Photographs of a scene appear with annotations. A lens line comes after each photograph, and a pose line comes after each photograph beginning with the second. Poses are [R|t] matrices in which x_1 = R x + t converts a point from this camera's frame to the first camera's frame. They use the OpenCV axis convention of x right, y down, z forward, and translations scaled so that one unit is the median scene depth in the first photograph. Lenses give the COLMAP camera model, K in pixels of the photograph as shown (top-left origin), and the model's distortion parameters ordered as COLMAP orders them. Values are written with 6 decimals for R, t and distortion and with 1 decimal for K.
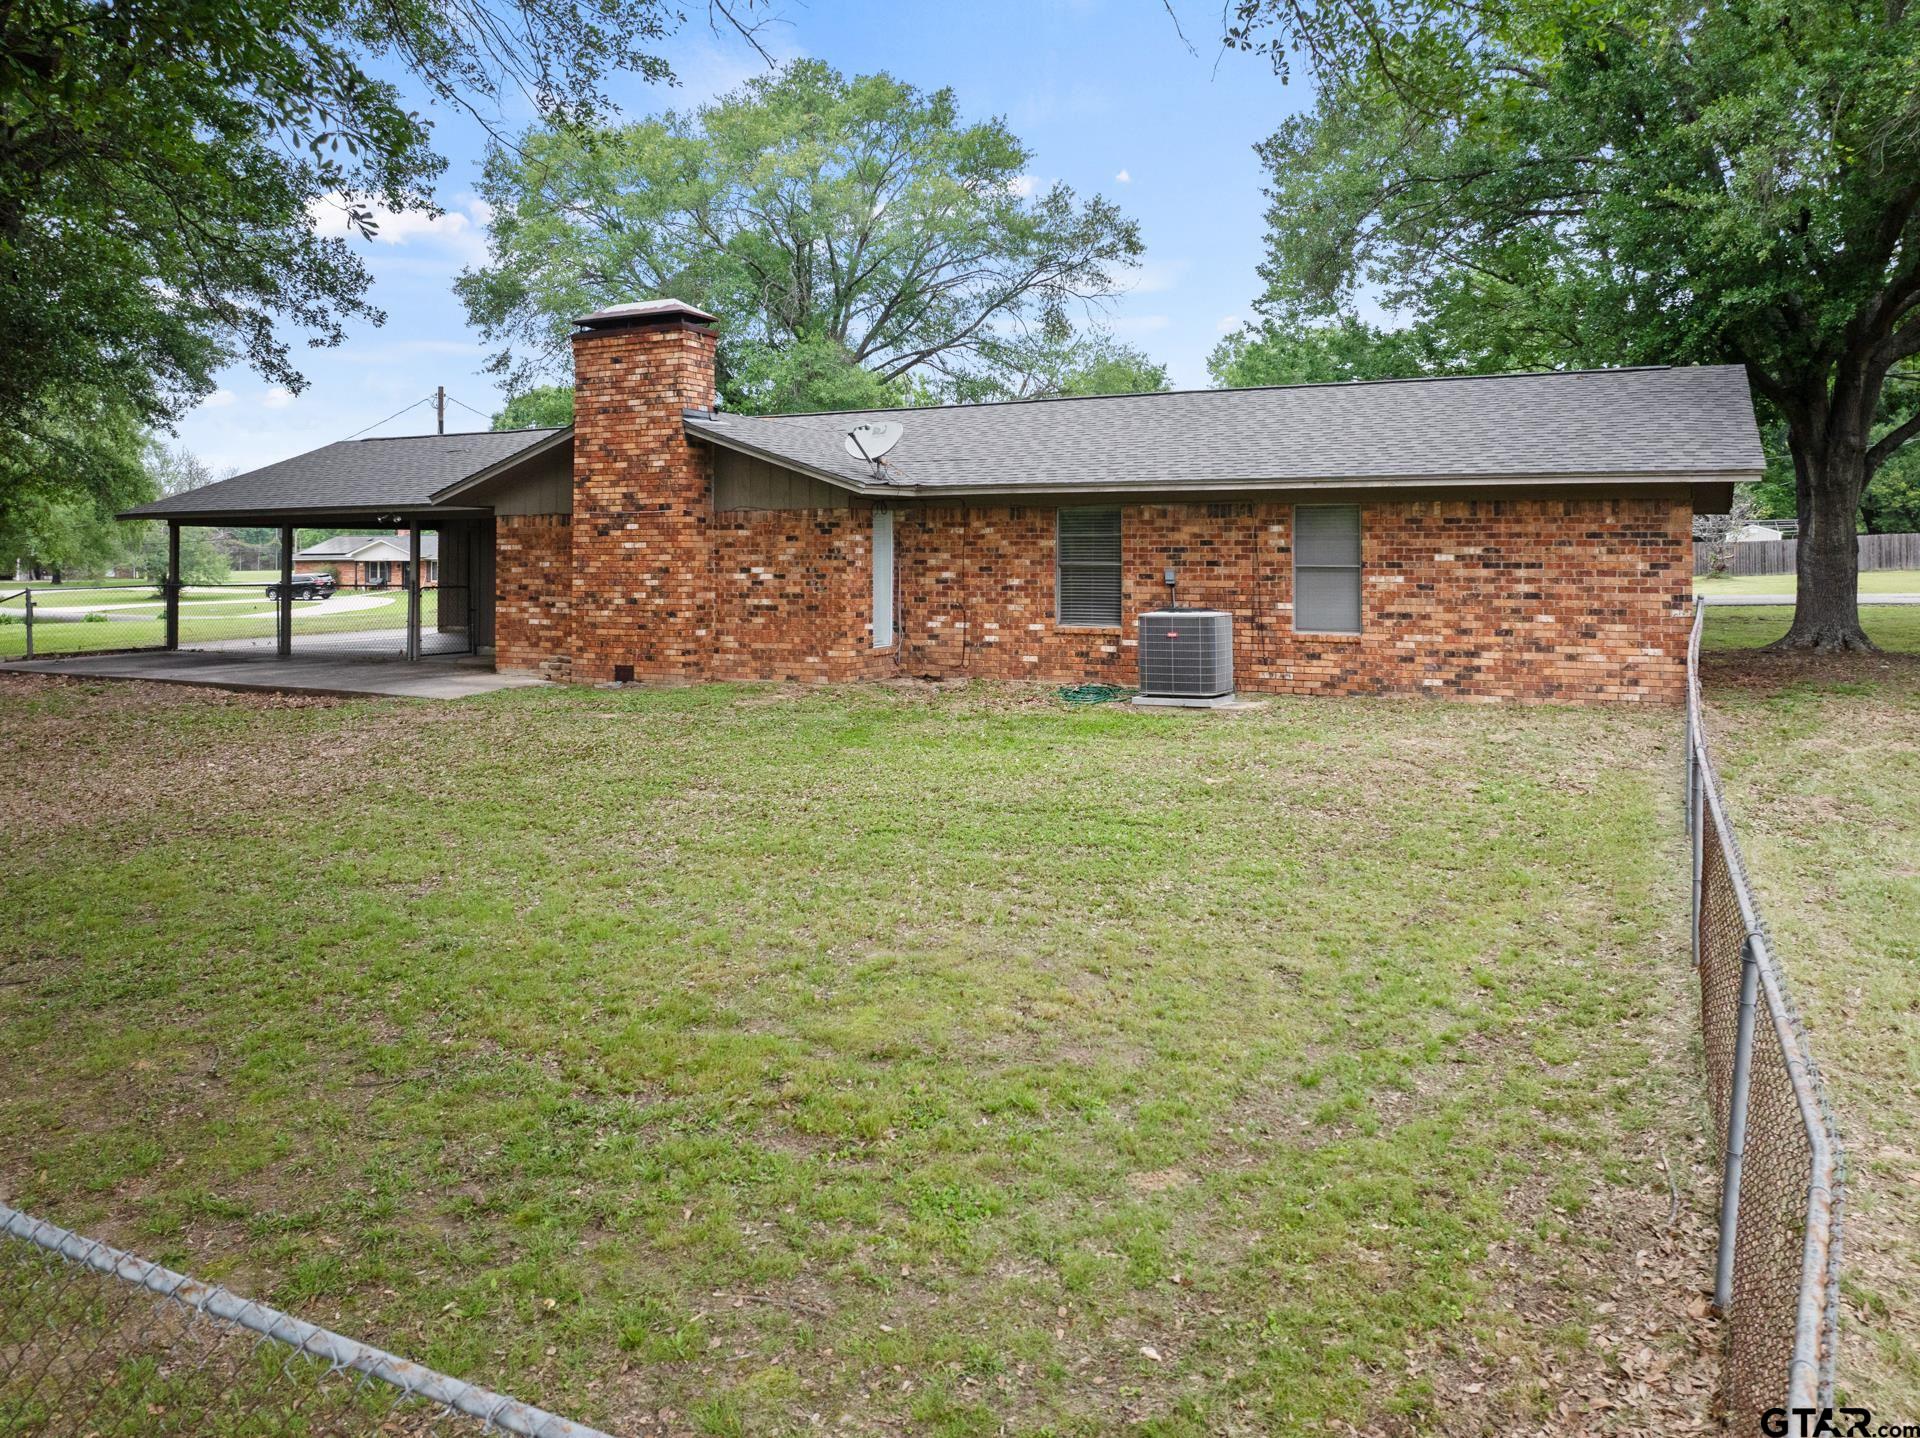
lens RADIAL K [[1385.8, 0, 990.8], [0, 1385.8, 527.9], [0, 0, 1]] dist [-0.024300, -0.006179]
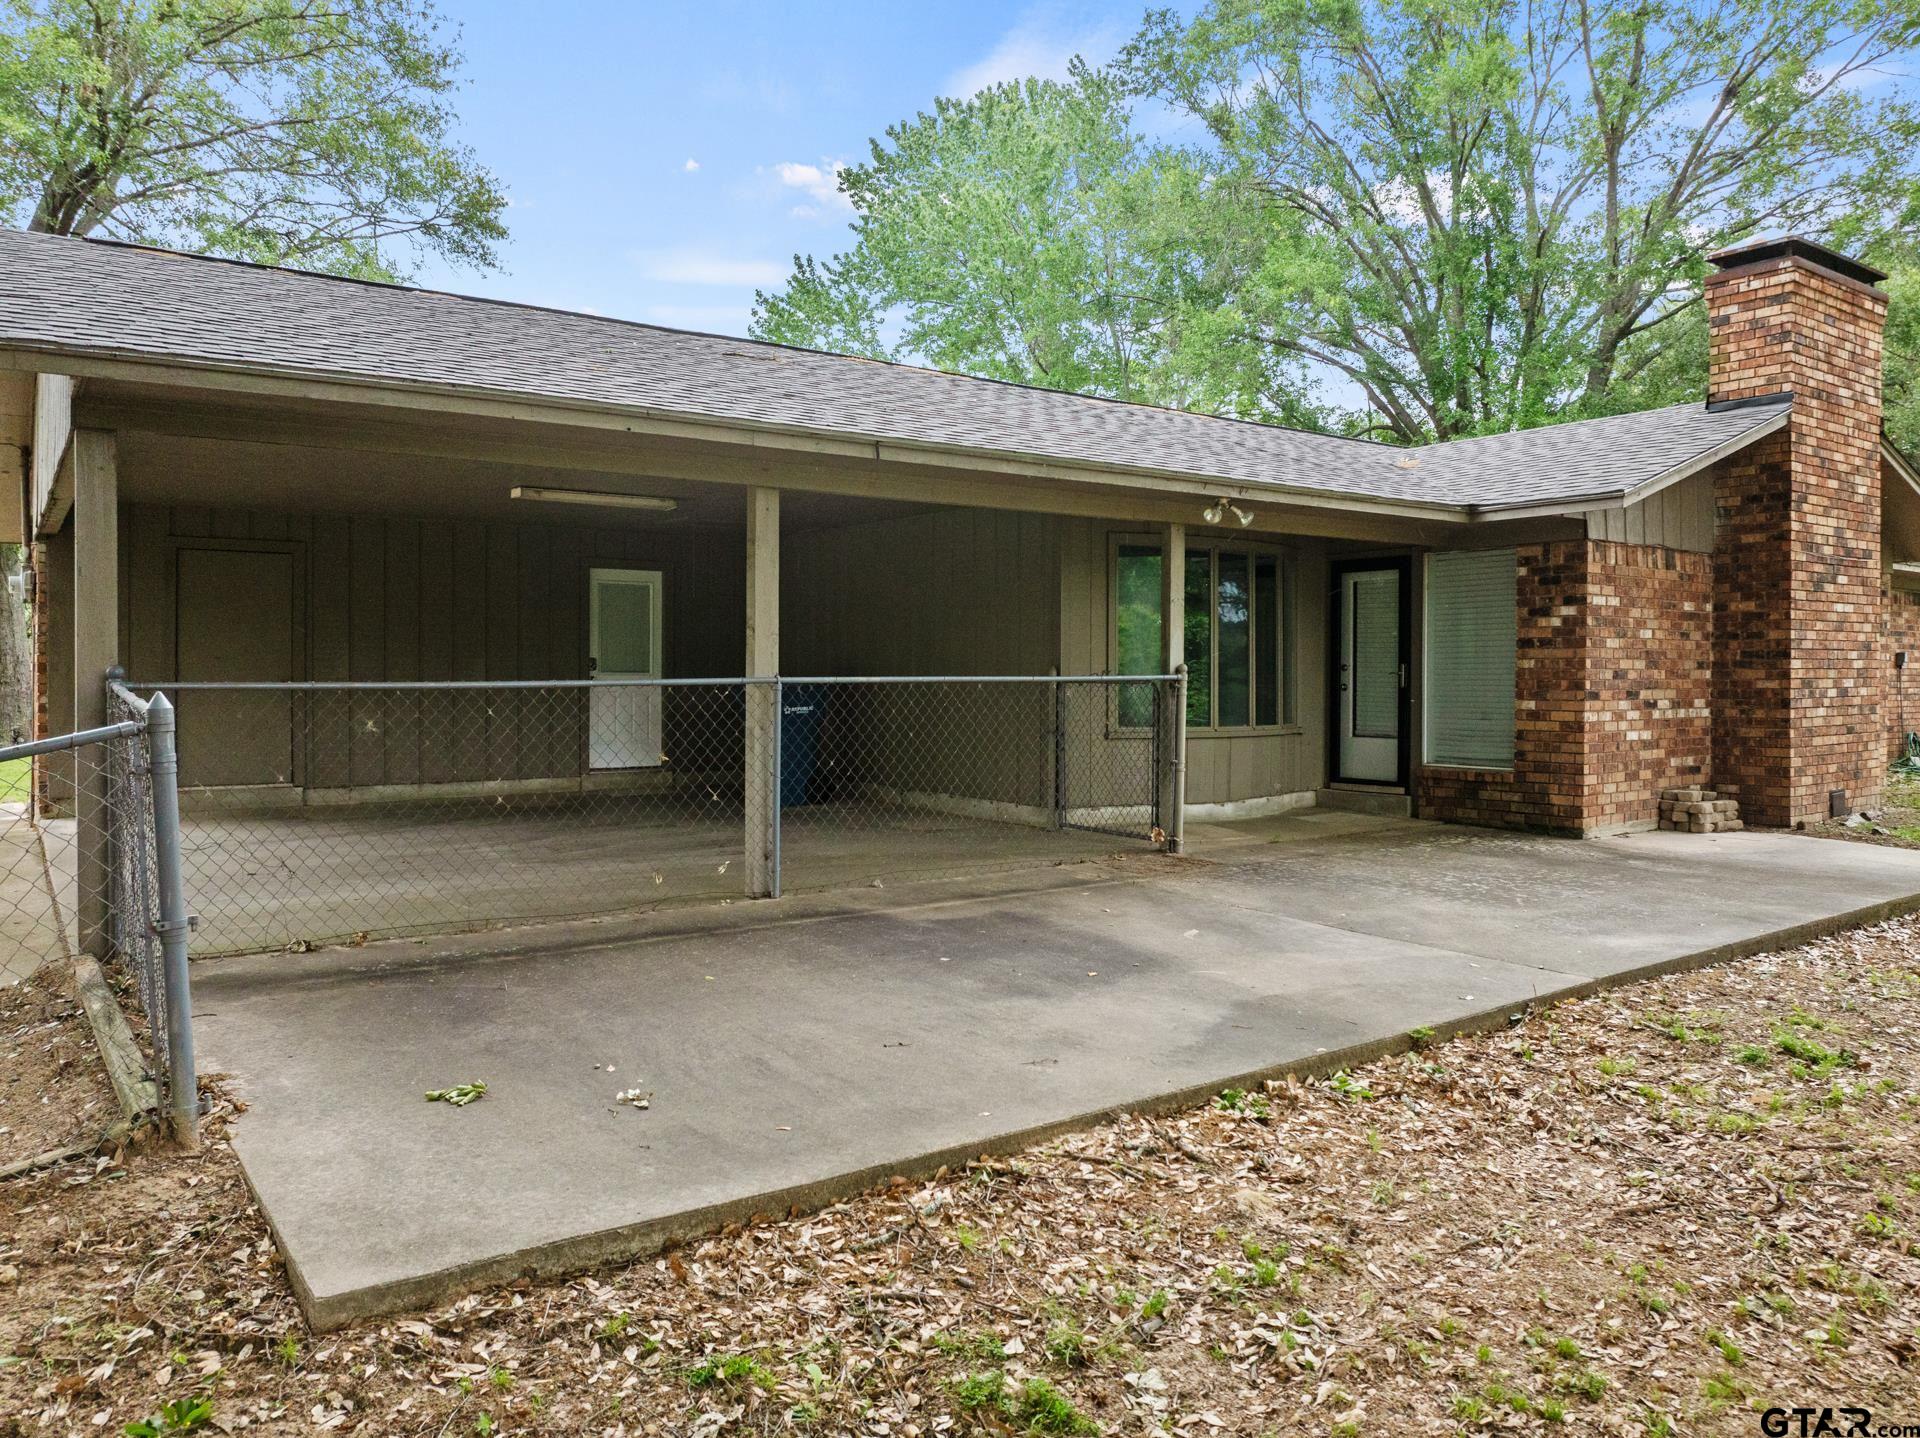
lens RADIAL K [[1385.8, 0, 968.9], [0, 1385.8, 686.4], [0, 0, 1]] dist [-0.024300, -0.006179]
pose [[0.445073, -0.011152, 0.895425, -1.033052], [-0.025794, 0.999348, 0.025267, 0.044192], [-0.895123, -0.034342, 0.444495, 1.079792]]
